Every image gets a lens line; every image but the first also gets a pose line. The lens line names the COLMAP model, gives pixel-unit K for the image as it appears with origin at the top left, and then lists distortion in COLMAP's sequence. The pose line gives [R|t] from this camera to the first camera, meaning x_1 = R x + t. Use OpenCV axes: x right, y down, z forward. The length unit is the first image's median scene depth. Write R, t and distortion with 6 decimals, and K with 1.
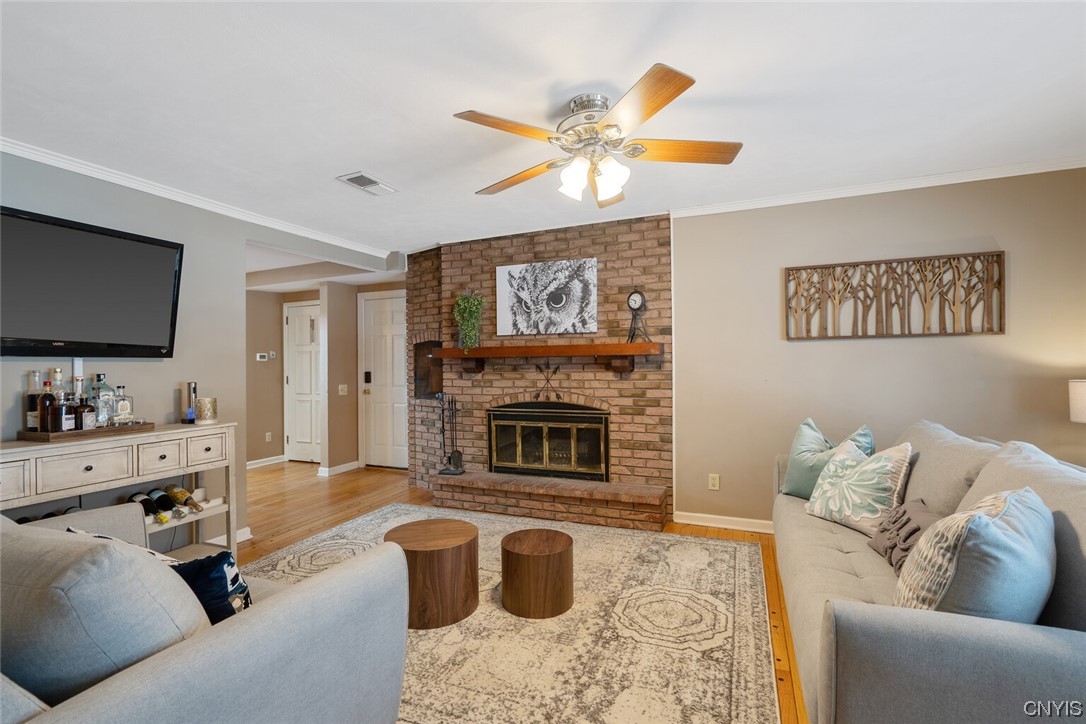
lens RADIAL K [[486.6, 0, 539.7], [0, 486.6, 364.4], [0, 0, 1]] dist [0.001536, 0.000266]
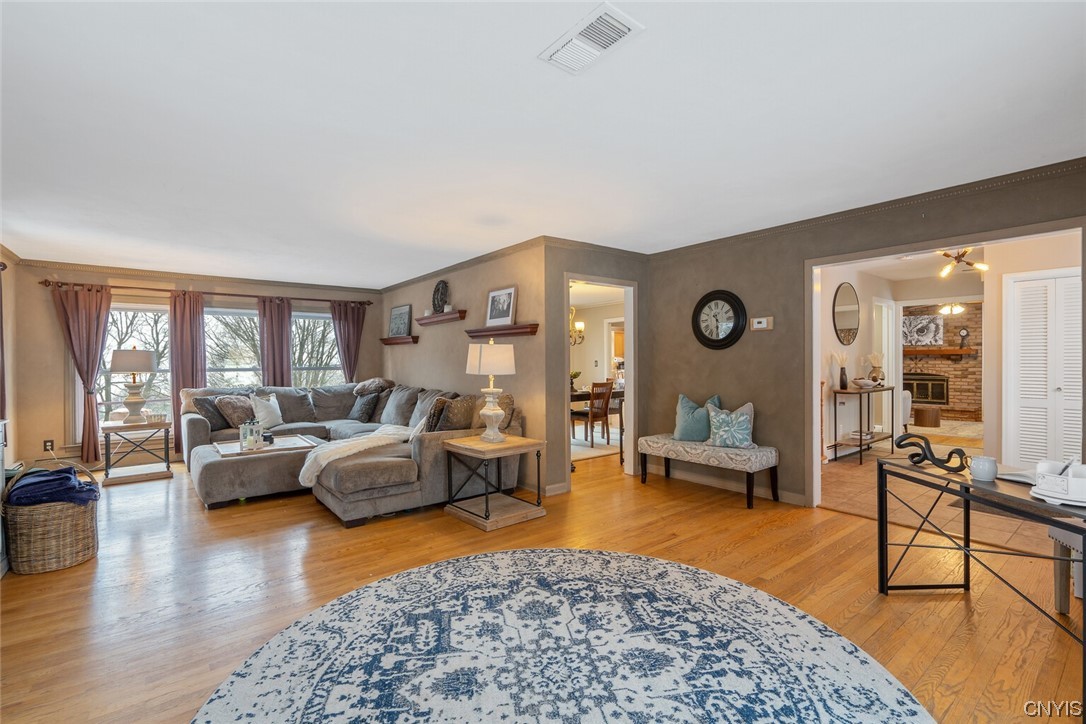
lens RADIAL K [[486.6, 0, 539.7], [0, 486.6, 364.4], [0, 0, 1]] dist [0.001536, 0.000266]
pose [[0.873861, 0.008961, -0.486093, -0.474426], [-0.001574, 0.999877, 0.015603, -0.001176], [0.486173, -0.012869, 0.873768, -2.190447]]
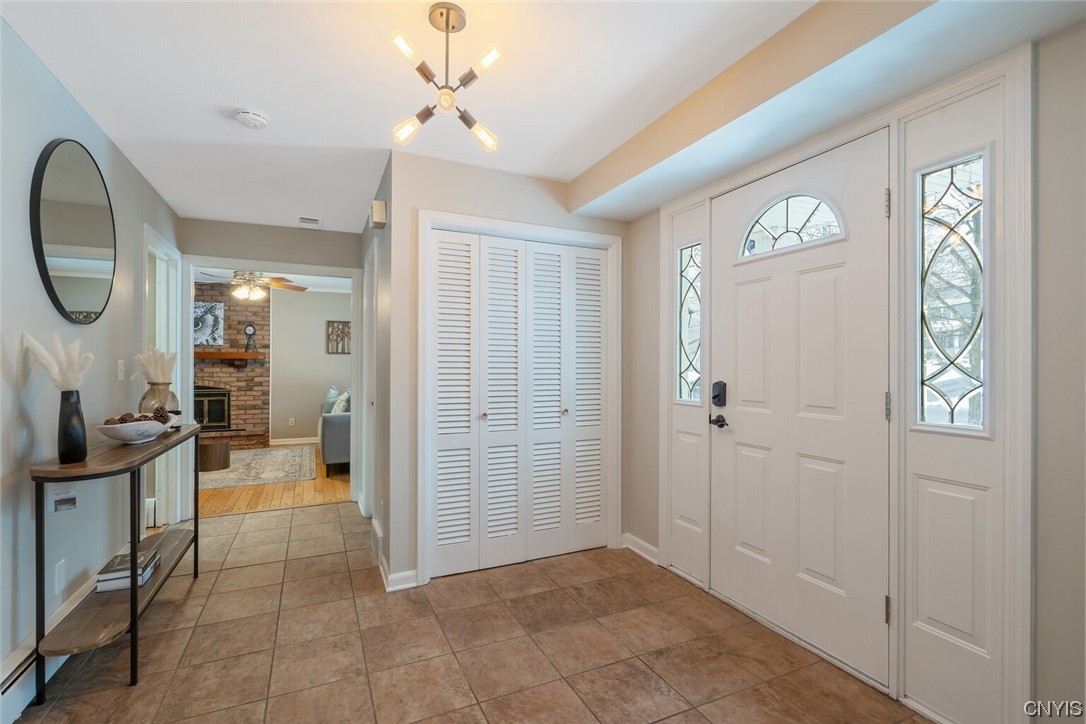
lens RADIAL K [[486.6, 0, 539.7], [0, 486.6, 364.4], [0, 0, 1]] dist [0.001536, 0.000266]
pose [[0.669905, 0.012370, 0.742343, -0.432384], [-0.011068, 0.999916, -0.006674, 0.002886], [-0.742364, -0.003745, 0.669986, -1.060555]]
